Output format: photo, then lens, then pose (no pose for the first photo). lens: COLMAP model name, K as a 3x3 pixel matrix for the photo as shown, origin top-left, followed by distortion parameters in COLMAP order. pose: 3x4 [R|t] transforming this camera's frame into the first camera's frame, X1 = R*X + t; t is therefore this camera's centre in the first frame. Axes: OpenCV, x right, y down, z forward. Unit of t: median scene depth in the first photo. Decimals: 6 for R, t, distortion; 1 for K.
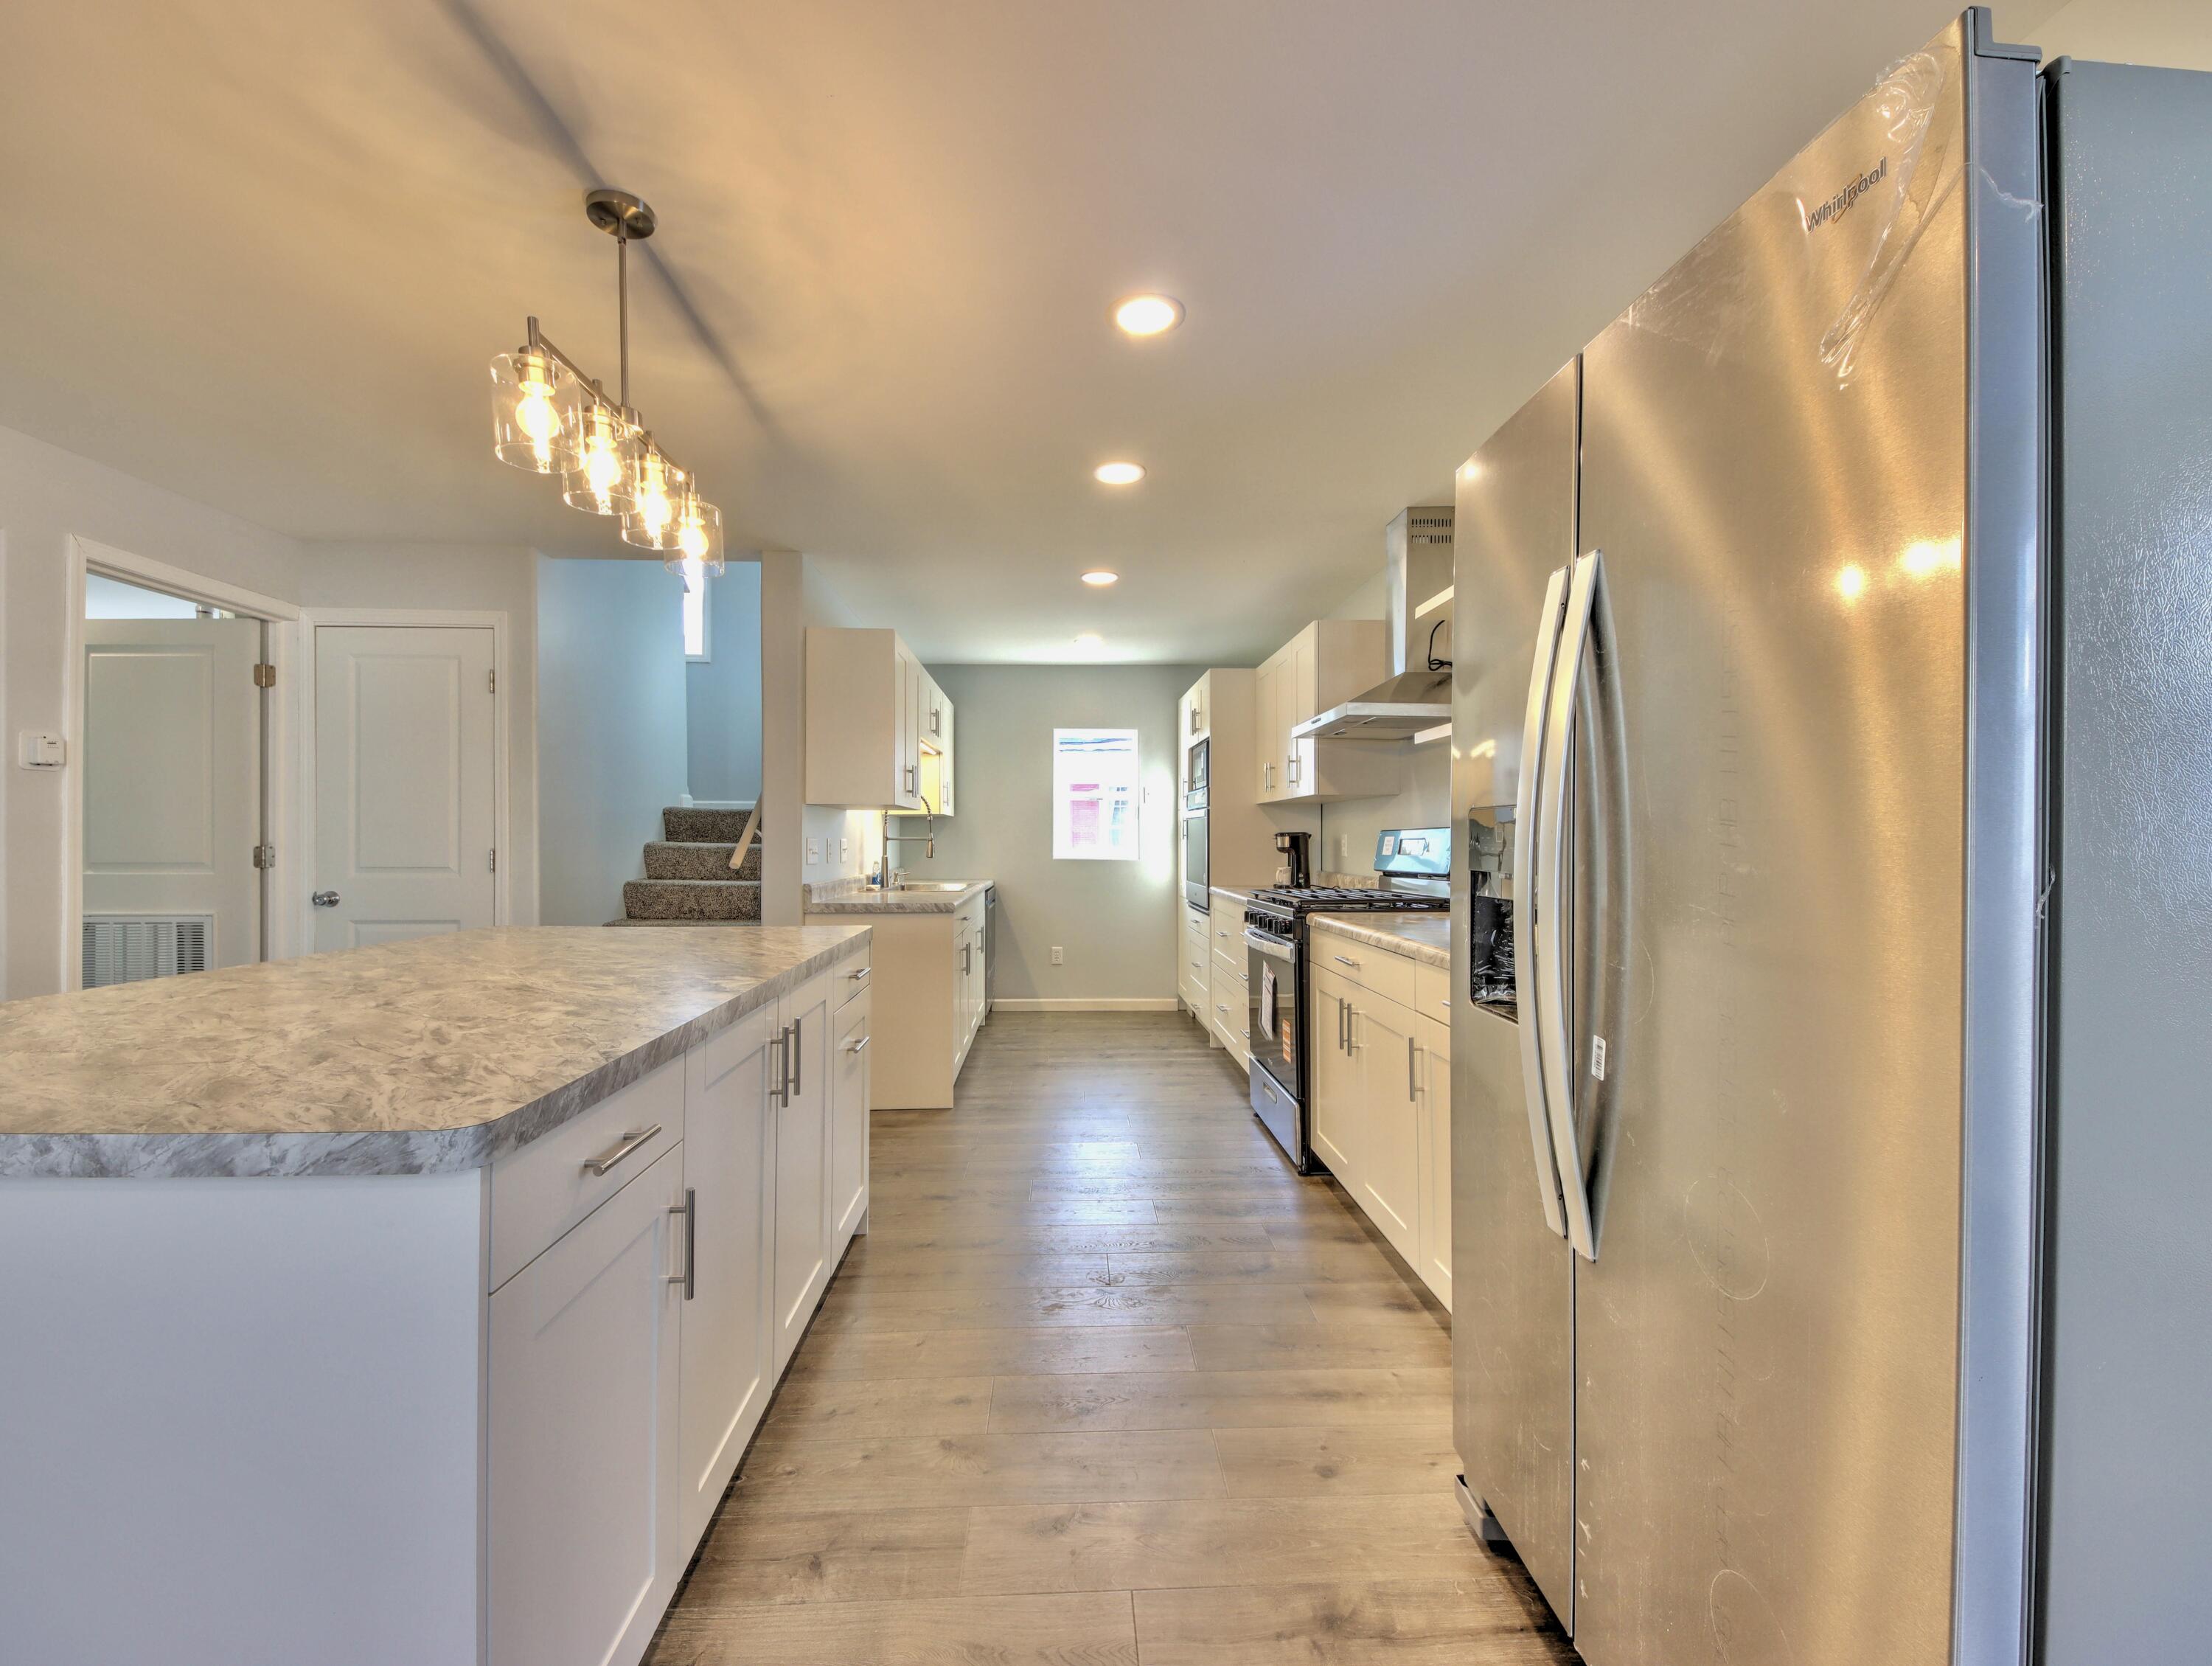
lens RADIAL K [[914.4, 0, 1105.9], [0, 914.4, 840.7], [0, 0, 1]] dist [-0.000058, -0.000001]
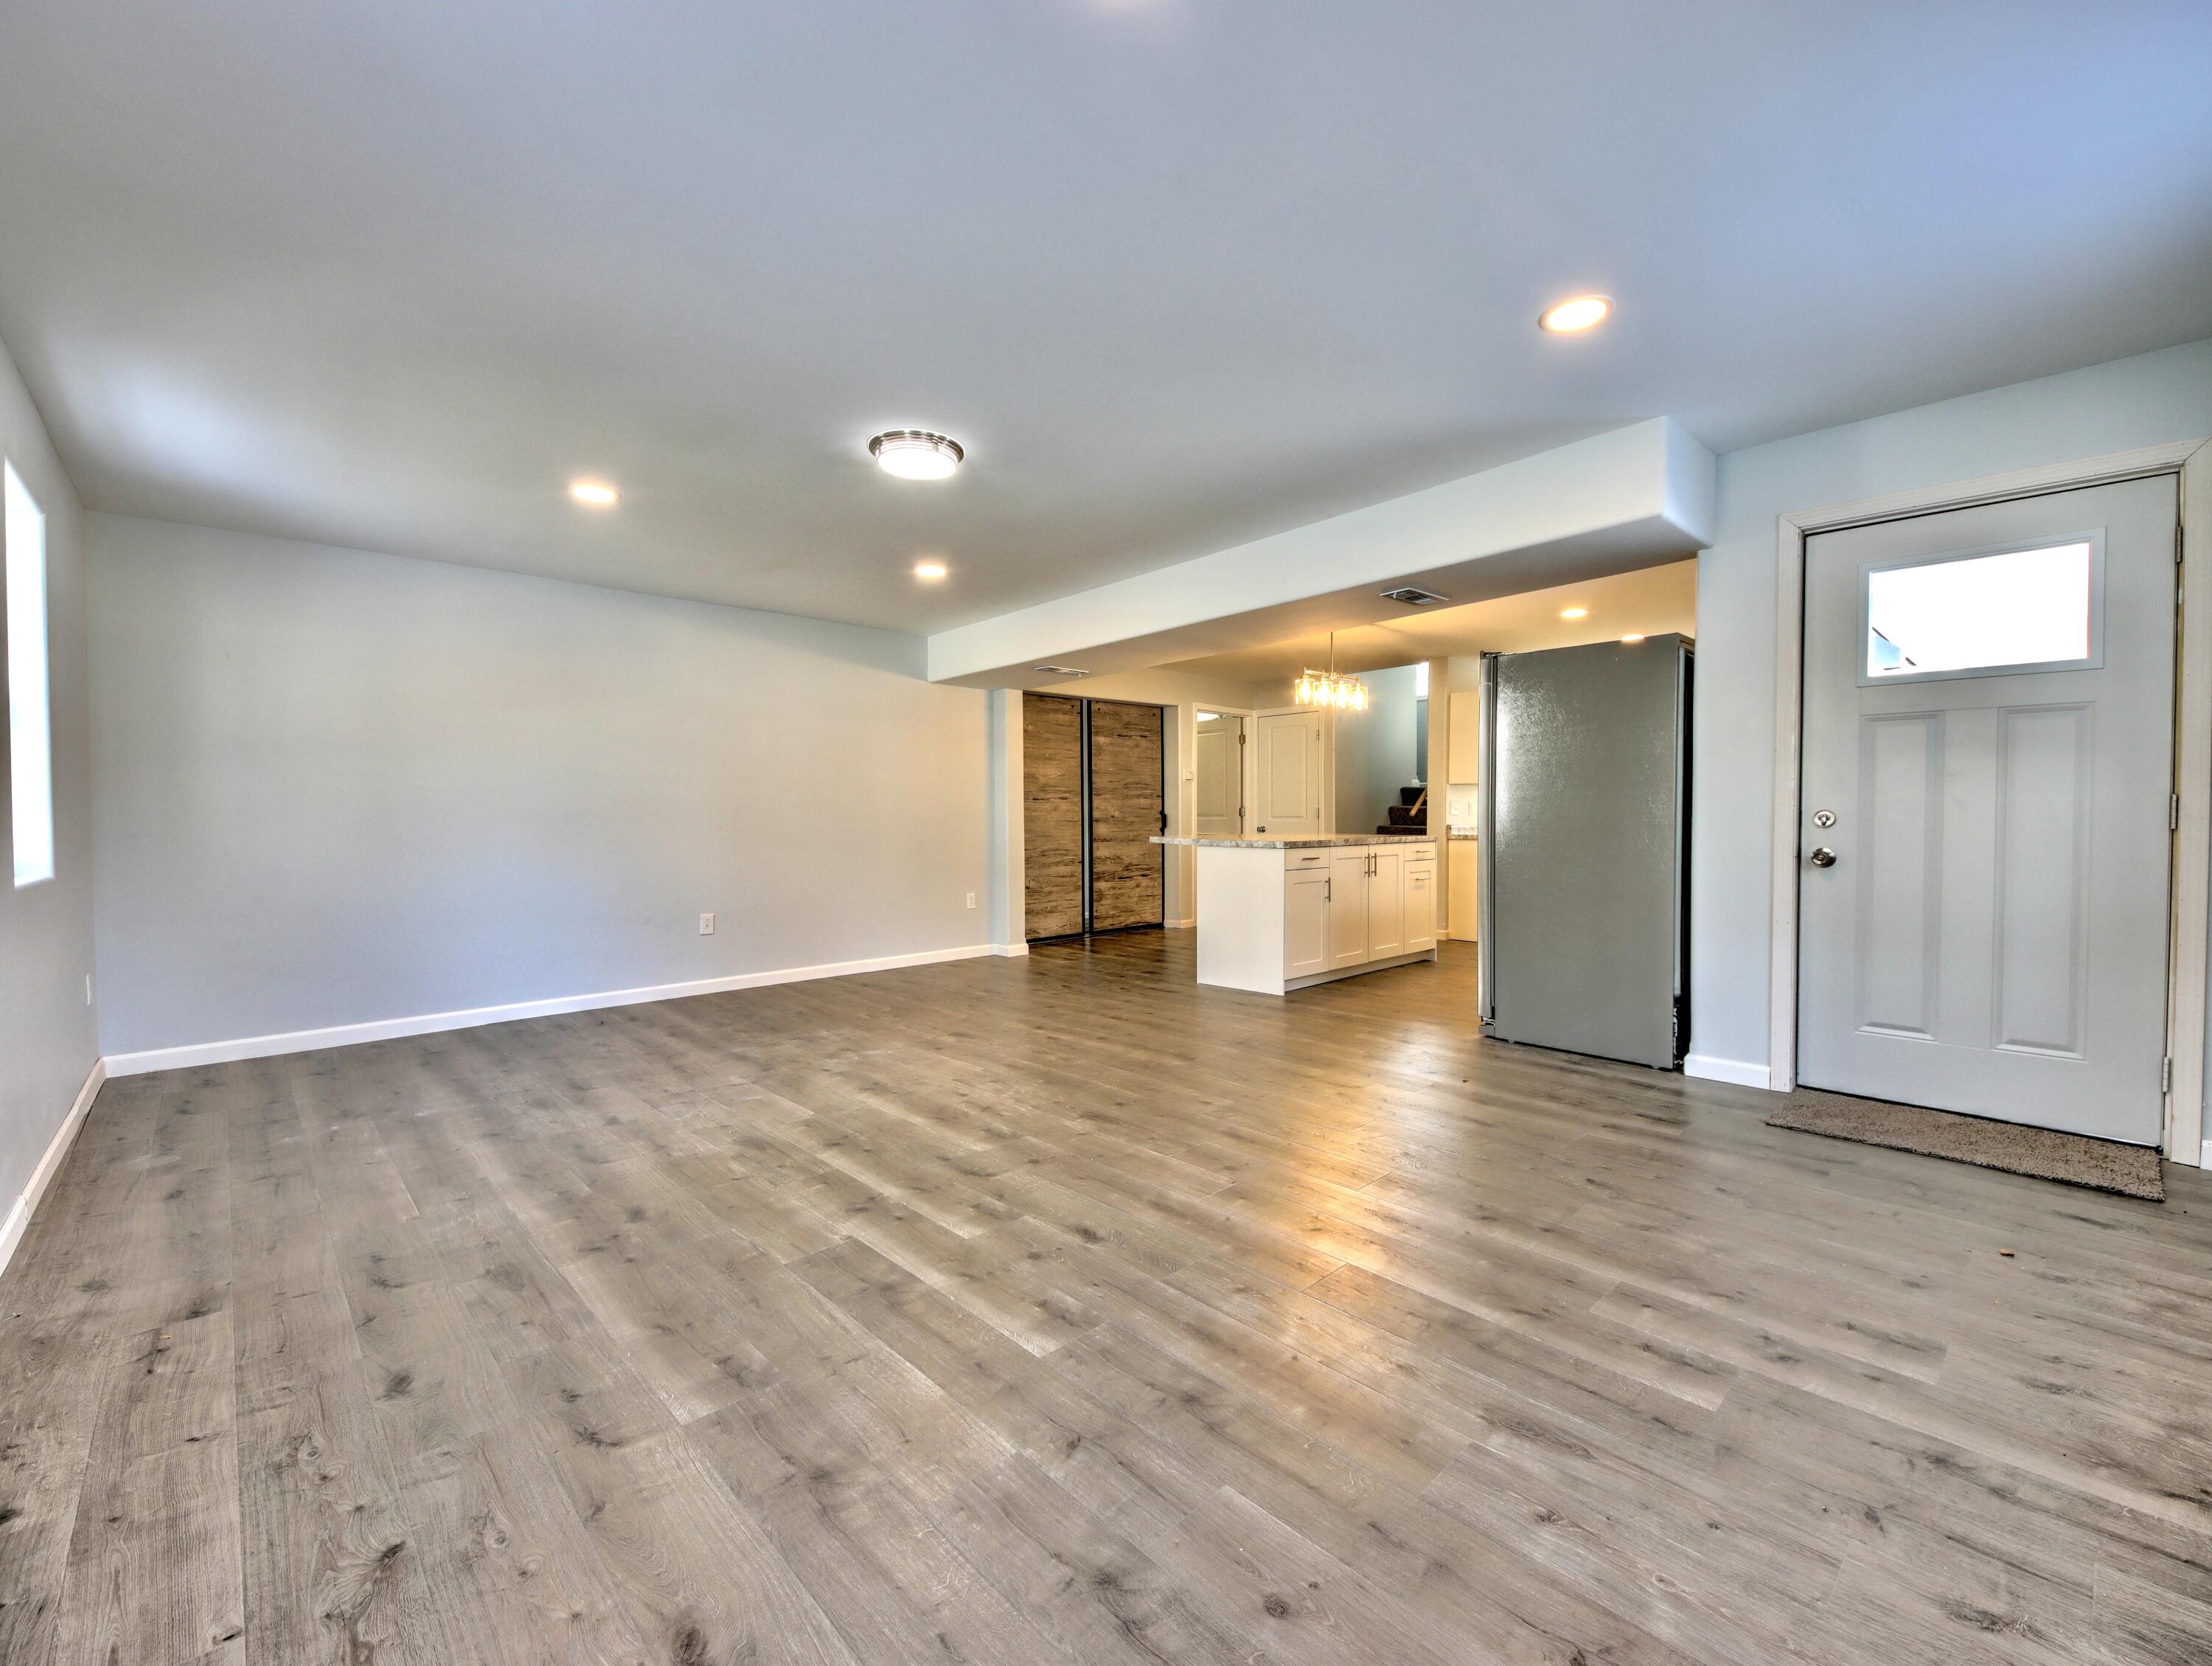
lens RADIAL K [[934.5, 0, 1101.3], [0, 934.5, 835.0], [0, 0, 1]] dist [0.033537, -0.007956]
pose [[0.645705, 0.012481, -0.763485, 0.769445], [0.003108, 0.999815, 0.018973, 0.029339], [0.763581, -0.014624, 0.645547, -0.928284]]
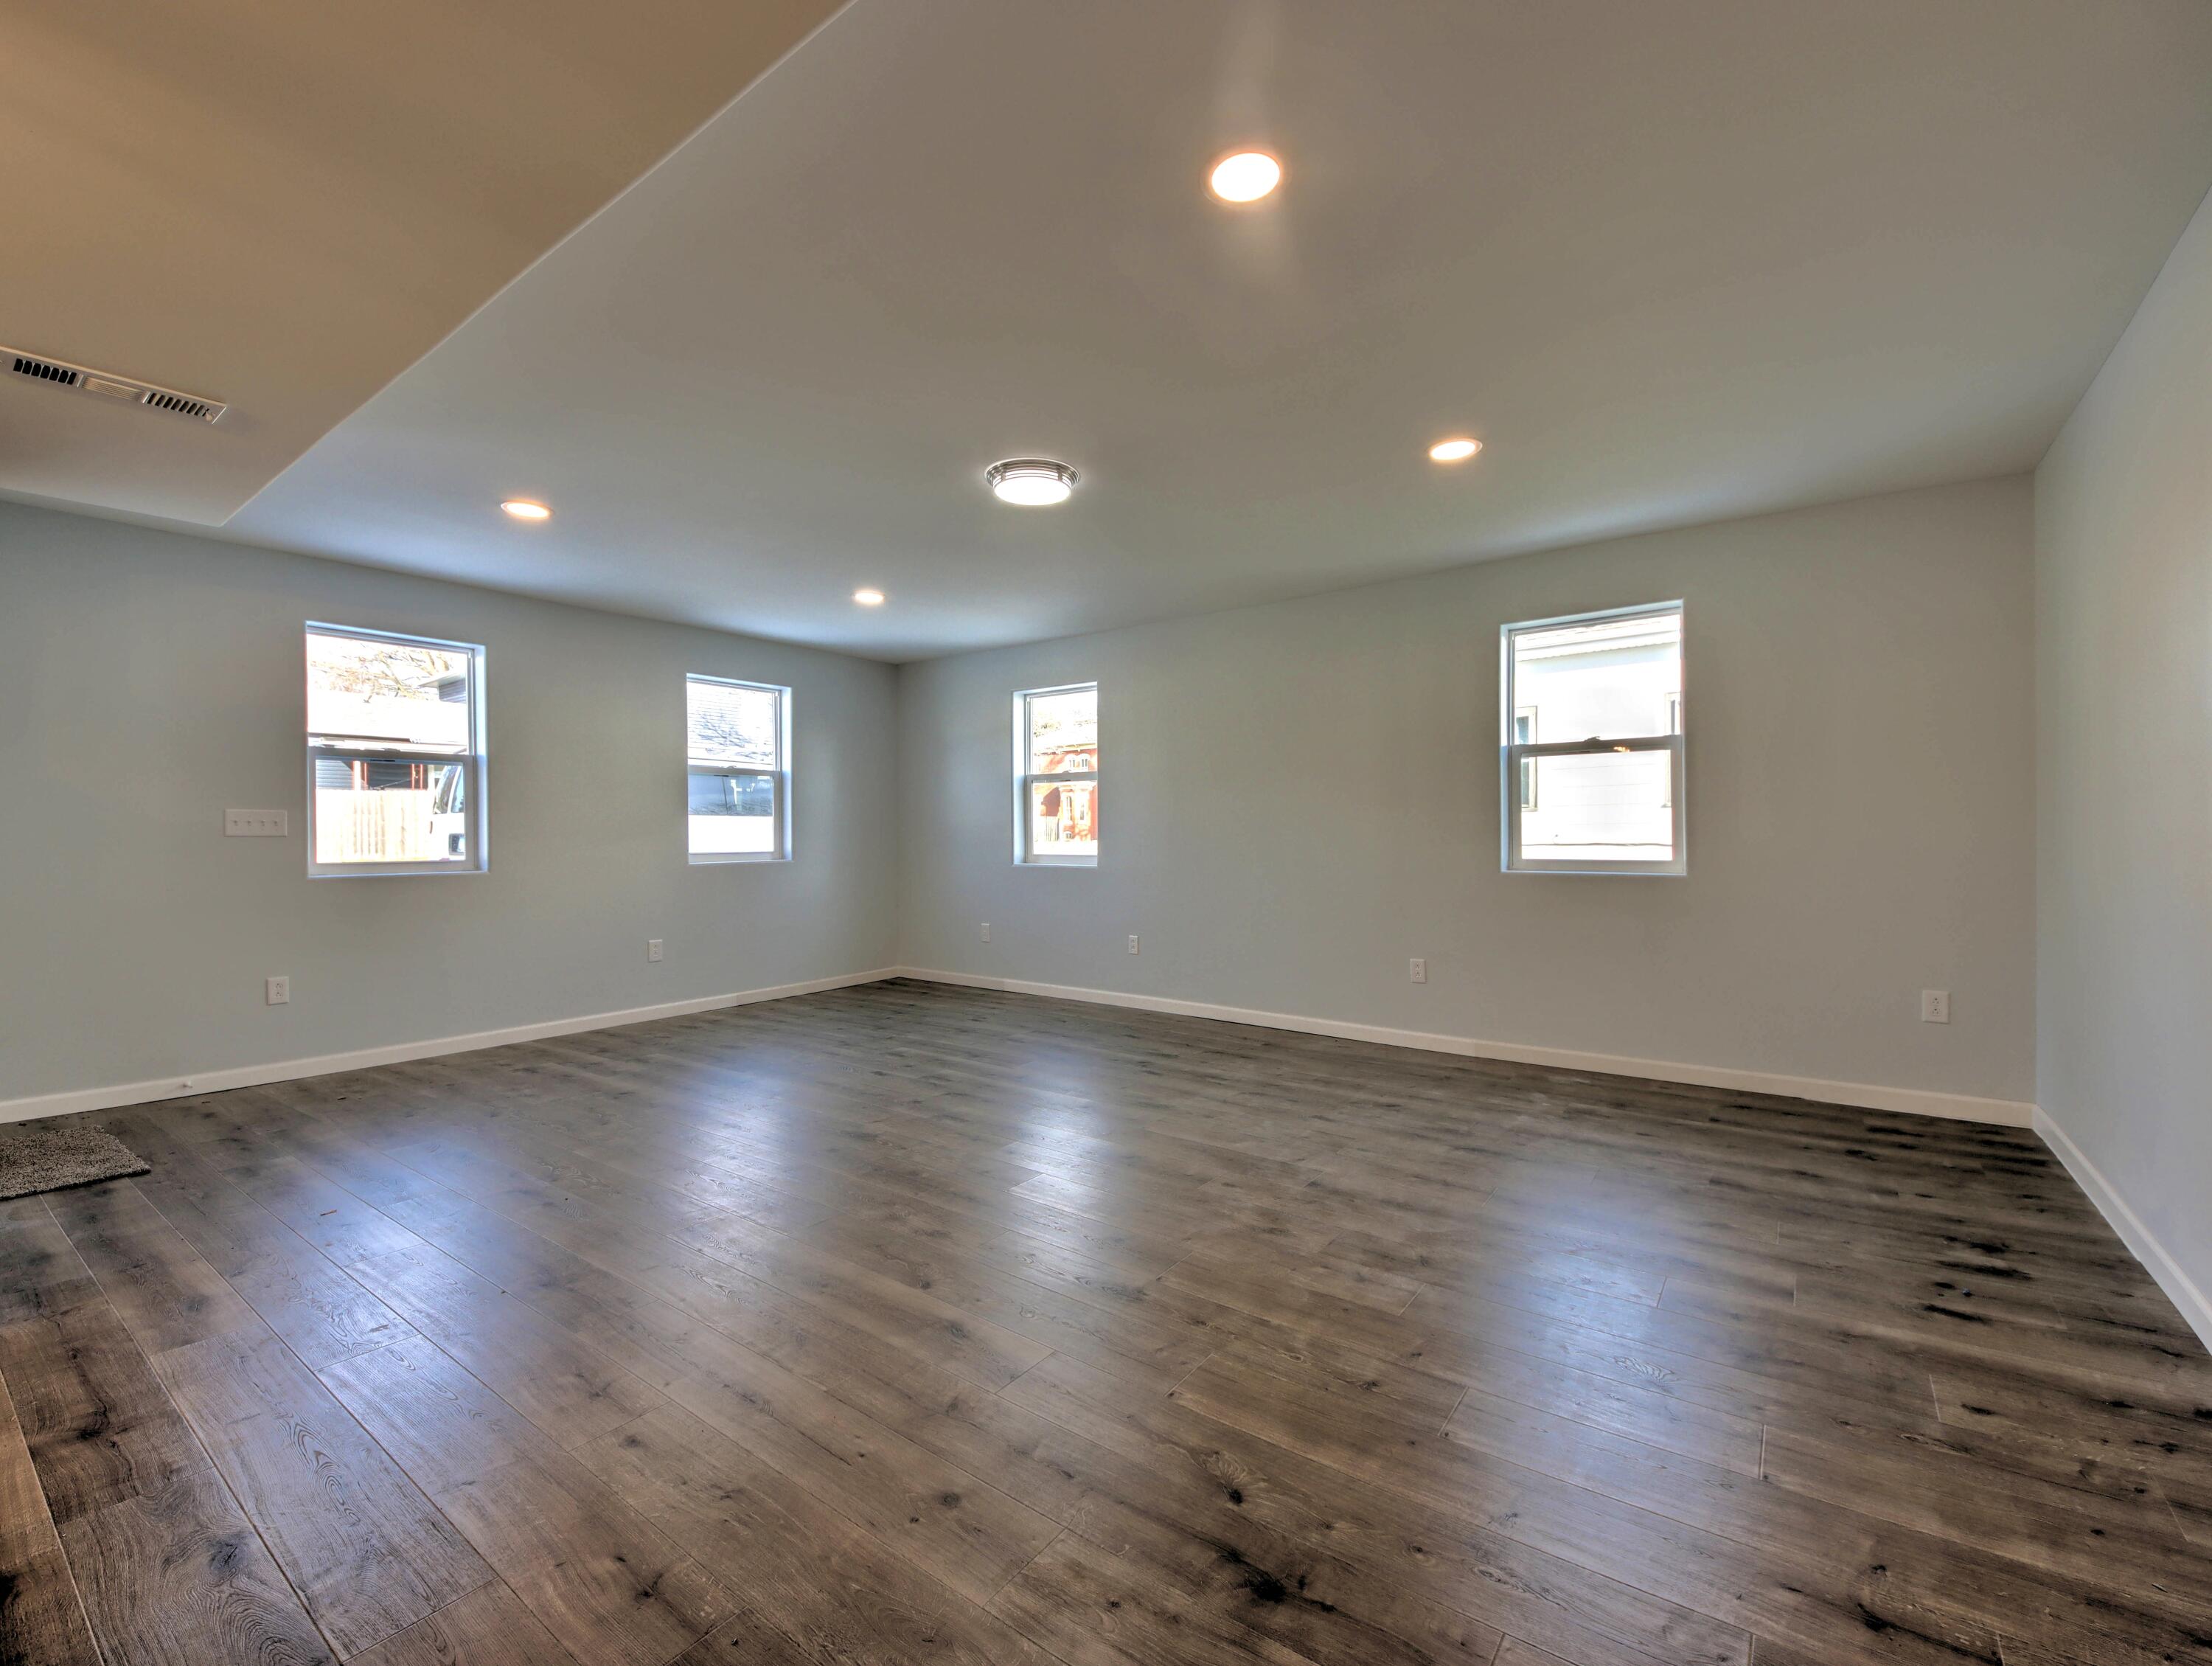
lens RADIAL K [[934.5, 0, 1101.3], [0, 934.5, 835.0], [0, 0, 1]] dist [0.033537, -0.007956]
pose [[-0.776785, 0.008847, 0.629704, -0.685928], [0.013832, 0.999900, 0.003014, 0.021683], [-0.629614, 0.011051, -0.776829, 0.212214]]
